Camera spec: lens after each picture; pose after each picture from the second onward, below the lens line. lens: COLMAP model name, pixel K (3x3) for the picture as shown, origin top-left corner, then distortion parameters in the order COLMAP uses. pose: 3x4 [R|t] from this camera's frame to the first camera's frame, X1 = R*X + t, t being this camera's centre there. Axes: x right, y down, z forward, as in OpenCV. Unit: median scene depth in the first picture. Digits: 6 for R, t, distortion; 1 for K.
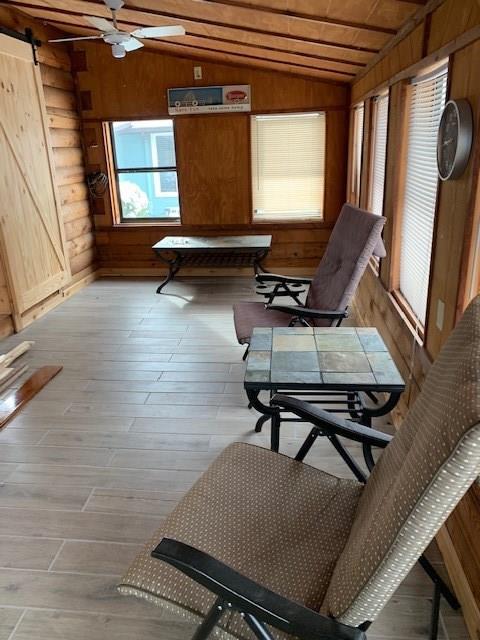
lens RADIAL K [[493.6, 0, 240.0], [0, 493.6, 320.0], [0, 0, 1]] dist [-0.002218, -0.001002]
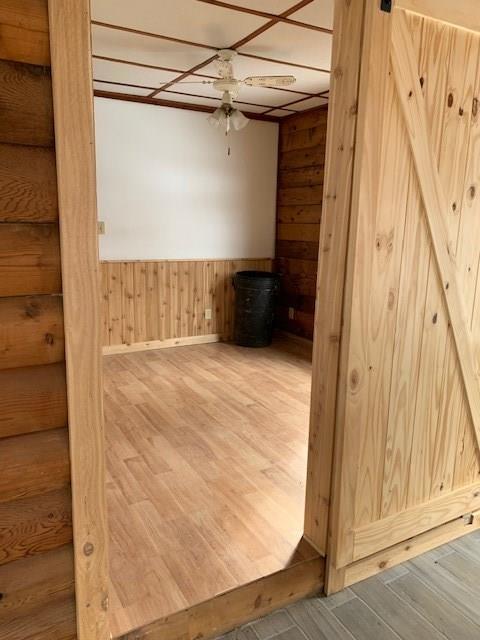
lens RADIAL K [[485.1, 0, 240.0], [0, 485.1, 320.0], [0, 0, 1]] dist [-0.005467, -0.002437]
pose [[0.573028, 0.199314, -0.794929, -0.177403], [-0.313600, 0.949479, 0.012005, -0.206876], [0.757162, 0.242410, 0.606583, 0.582147]]
